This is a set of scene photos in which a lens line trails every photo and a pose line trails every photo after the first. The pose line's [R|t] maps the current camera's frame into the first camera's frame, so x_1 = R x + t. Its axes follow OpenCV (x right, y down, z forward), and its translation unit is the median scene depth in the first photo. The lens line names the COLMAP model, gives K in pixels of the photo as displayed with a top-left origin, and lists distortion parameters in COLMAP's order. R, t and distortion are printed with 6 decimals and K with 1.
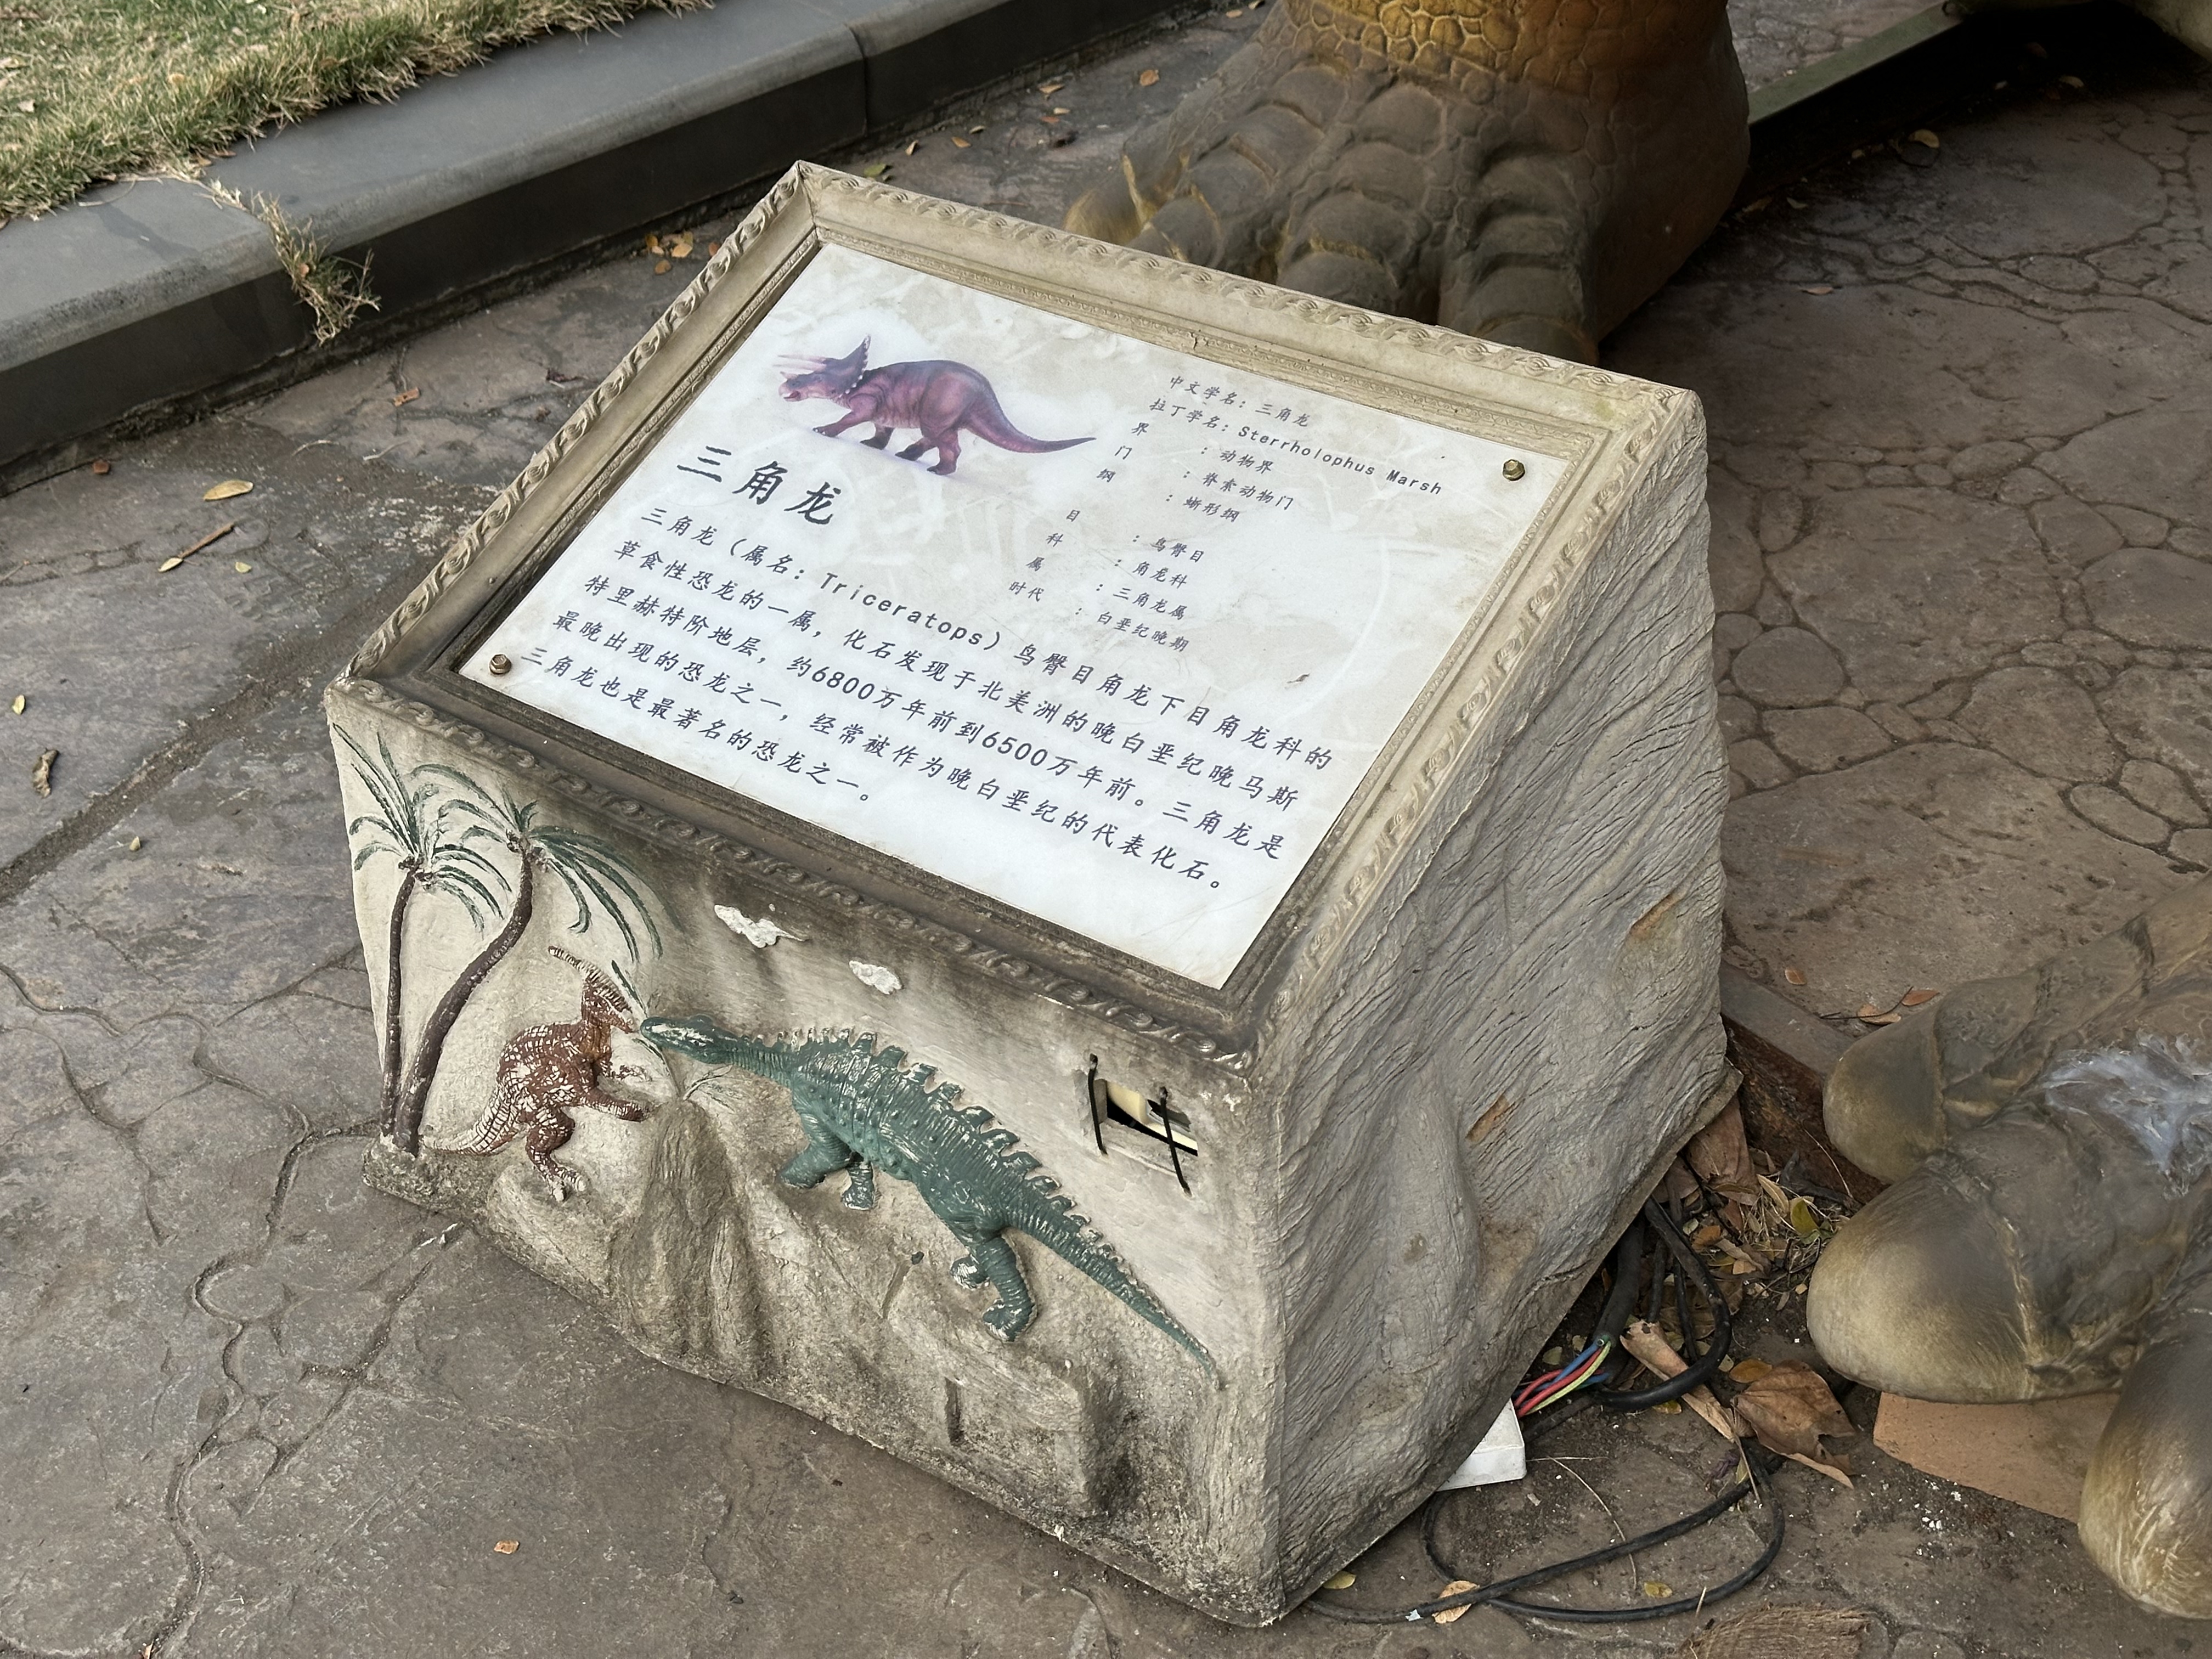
lens RADIAL K [[3198.3, 0, 1106.0], [0, 3198.3, 829.5], [0, 0, 1]] dist [0.149836, -0.032874]
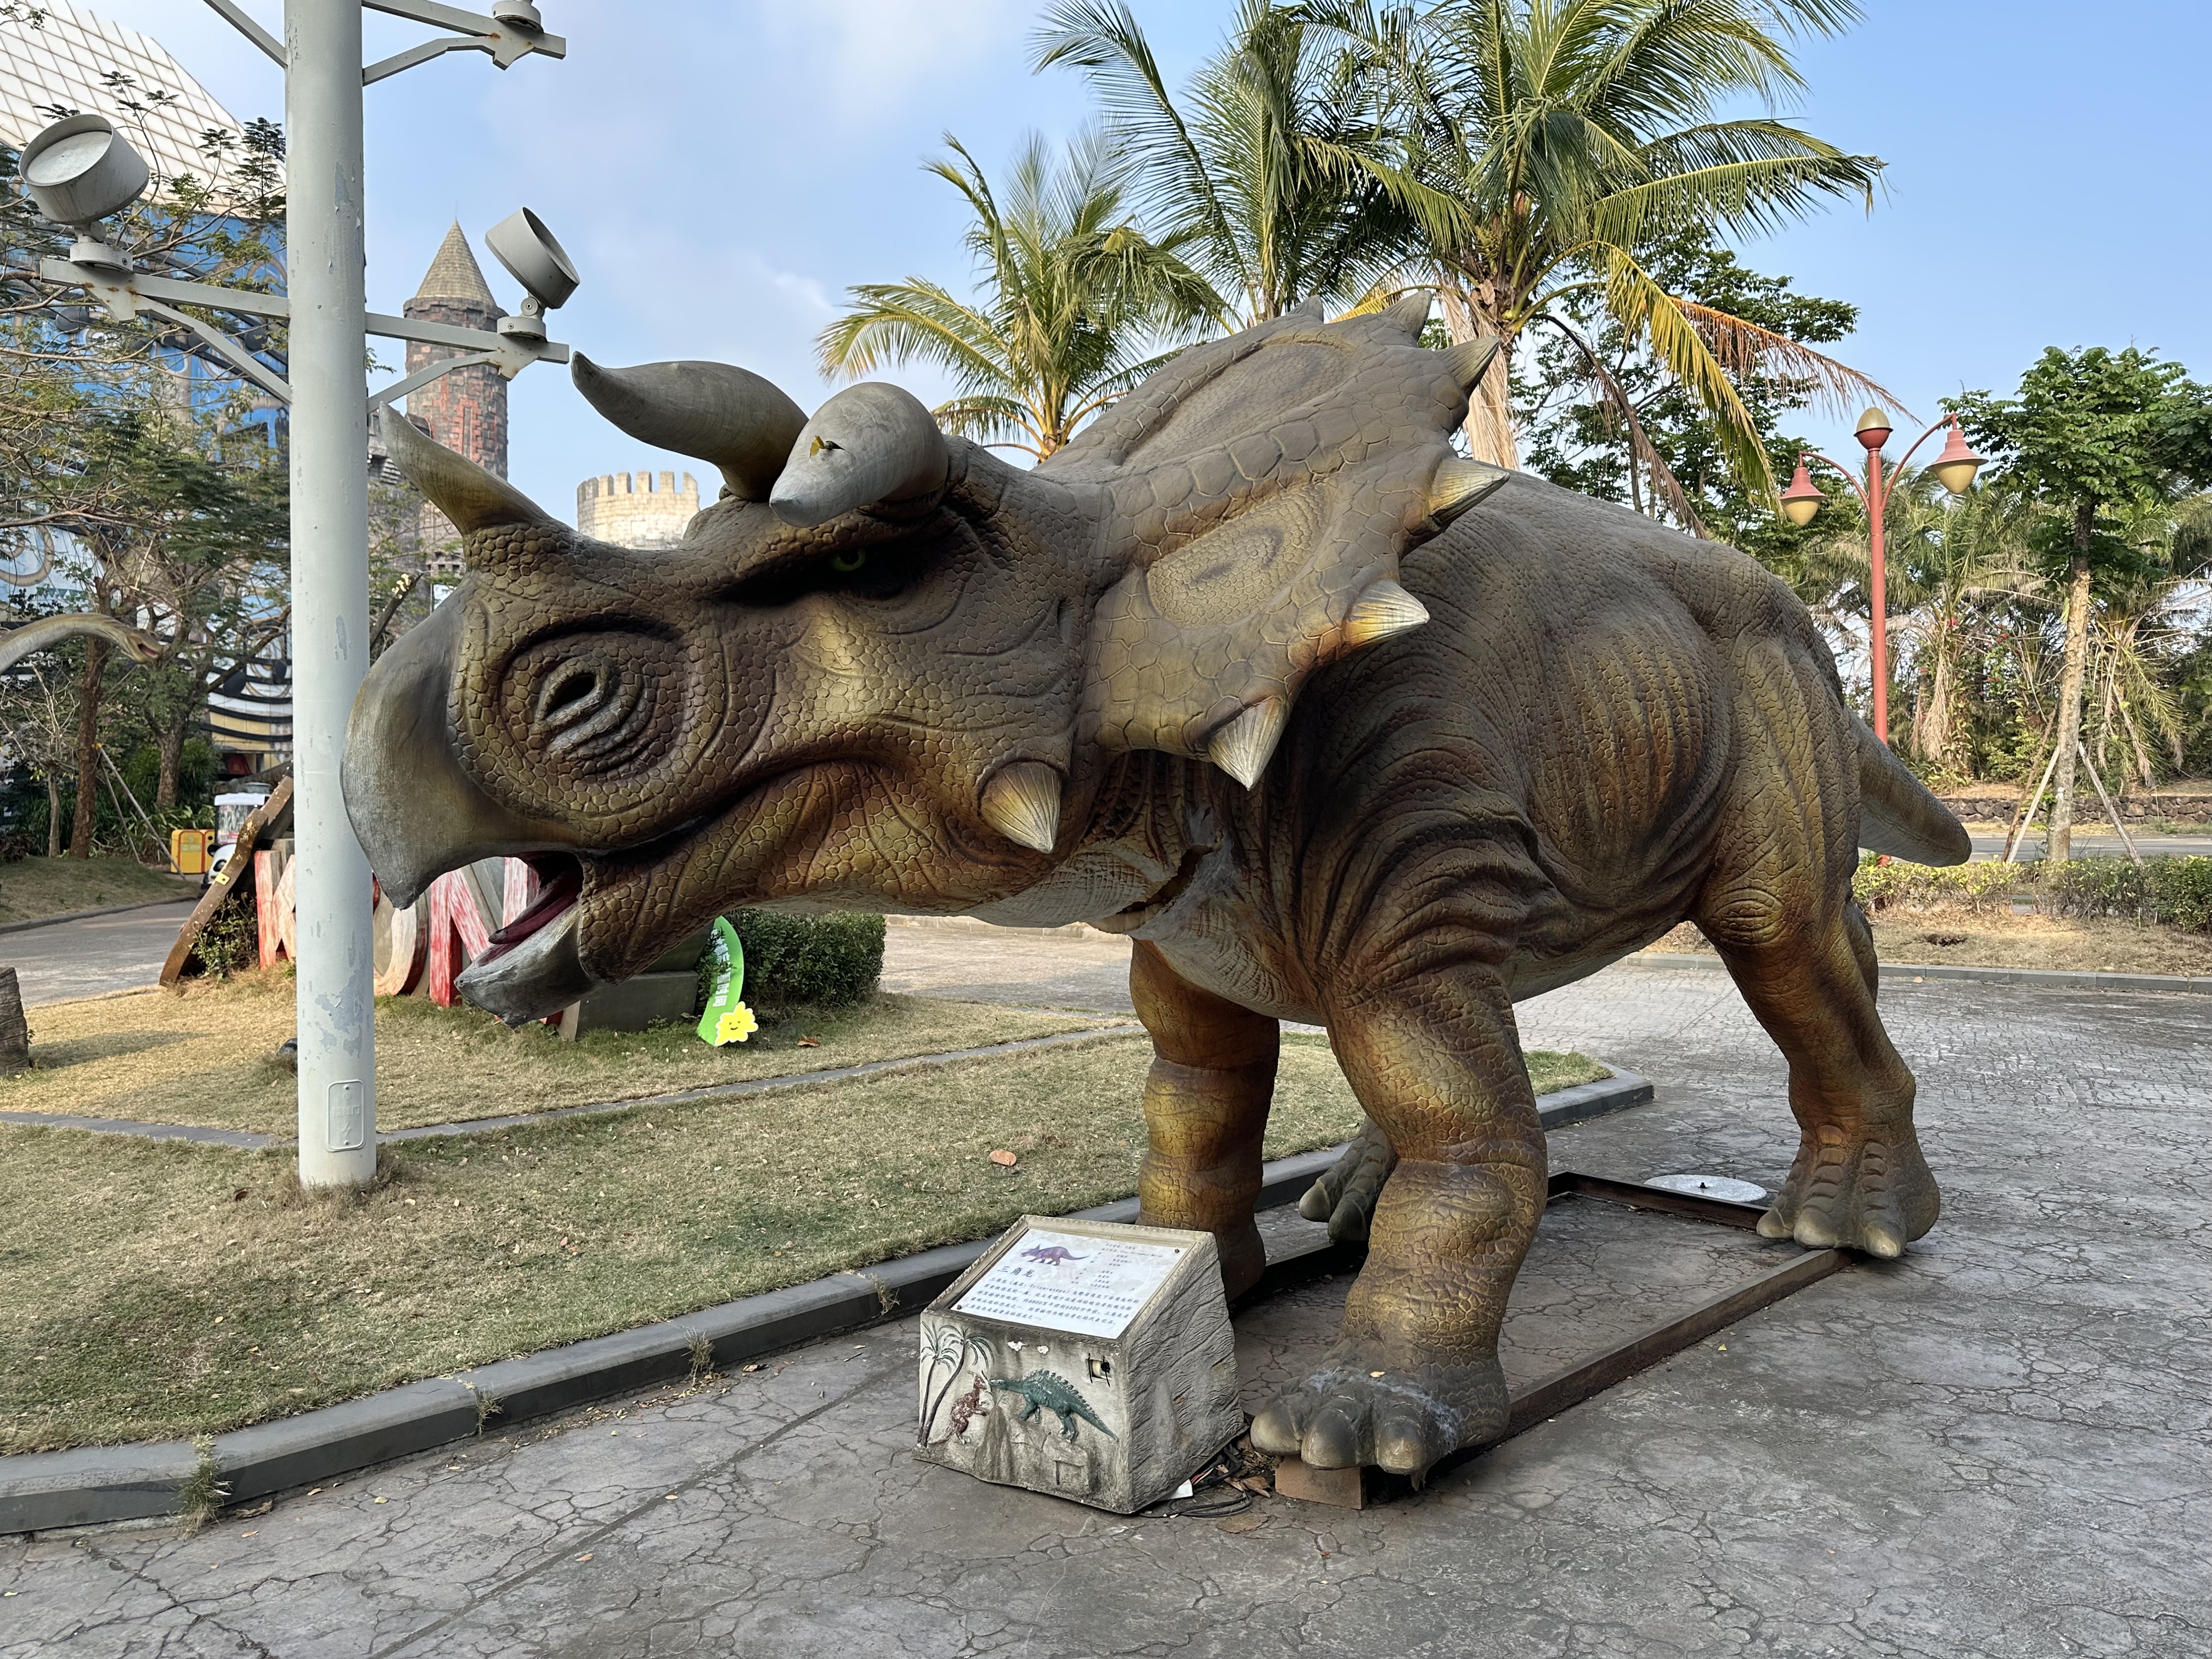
lens RADIAL K [[1579.1, 0, 1103.3], [0, 1579.1, 810.1], [0, 0, 1]] dist [0.097340, -0.139364]
pose [[0.999936, -0.010789, 0.003295, 0.015755], [0.010587, 0.796559, -0.604468, 0.750344], [0.003897, 0.604465, 0.796623, -1.215772]]
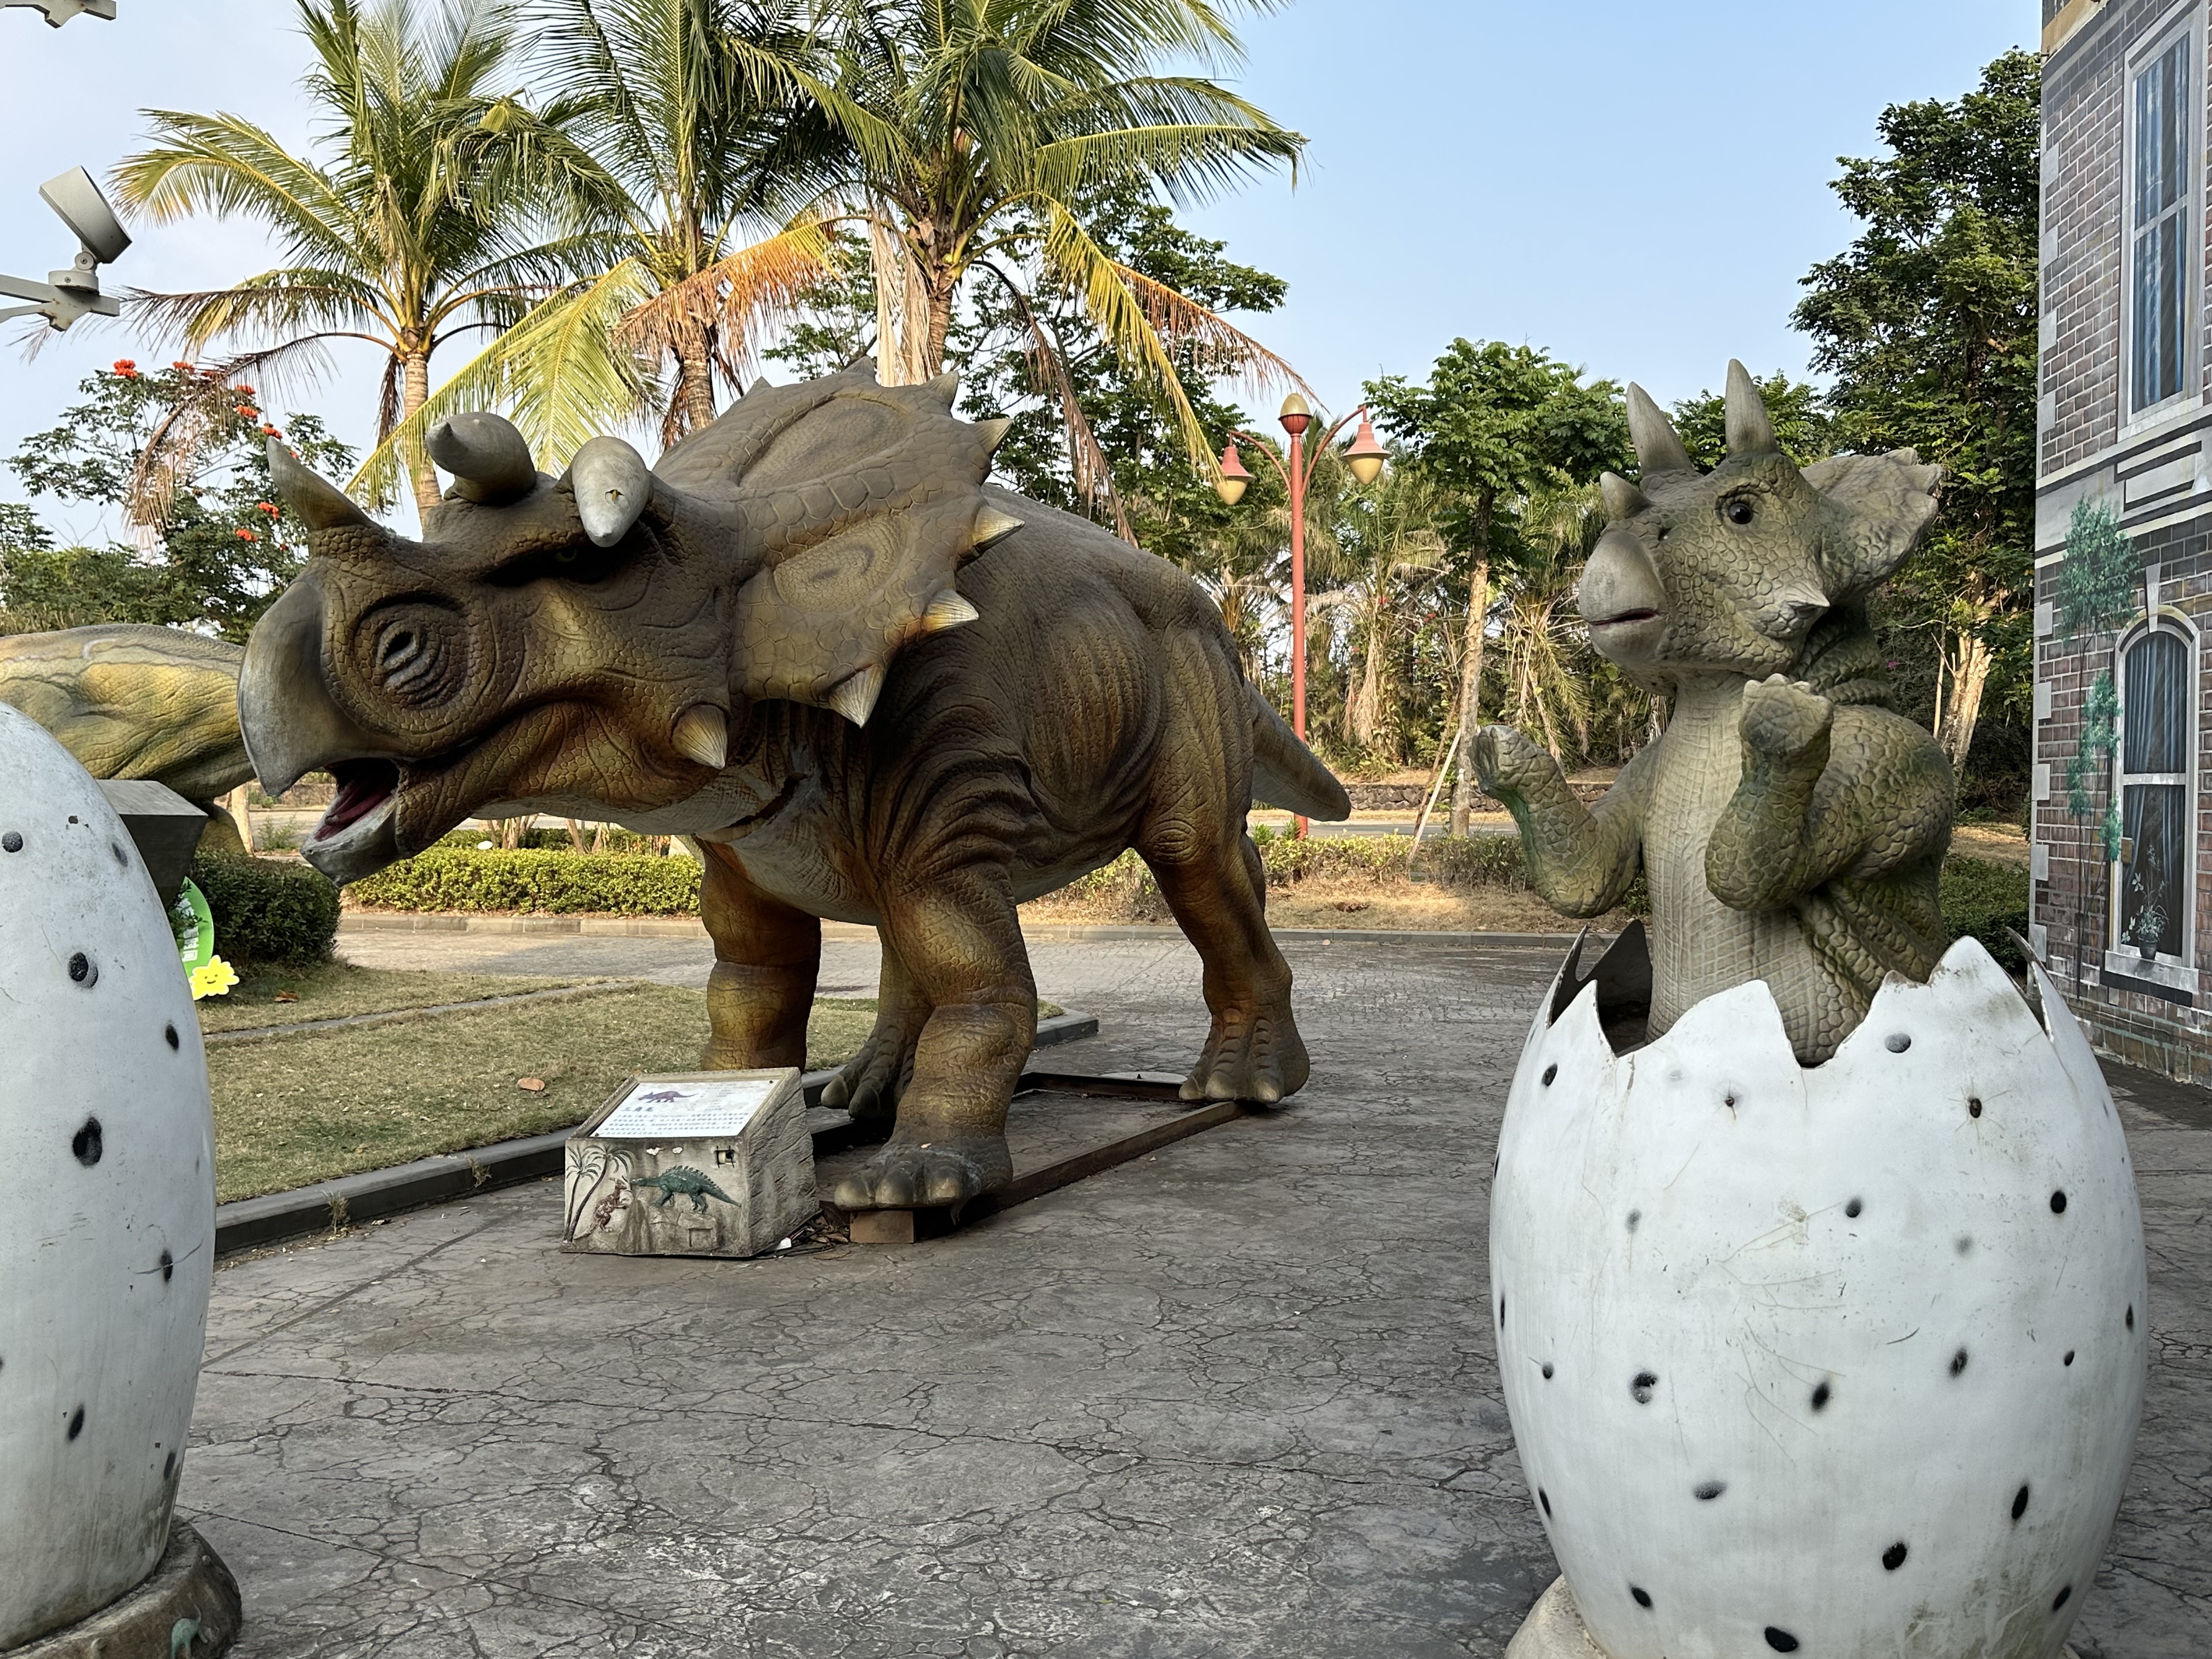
lens RADIAL K [[1996.0, 0, 1137.0], [0, 1996.0, 831.6], [0, 0, 1]] dist [0.174388, -0.222798]
pose [[0.935369, -0.011393, 0.353491, -0.560150], [0.218117, 0.805360, -0.551199, 1.728188], [-0.278408, 0.592676, 0.755794, -2.347420]]
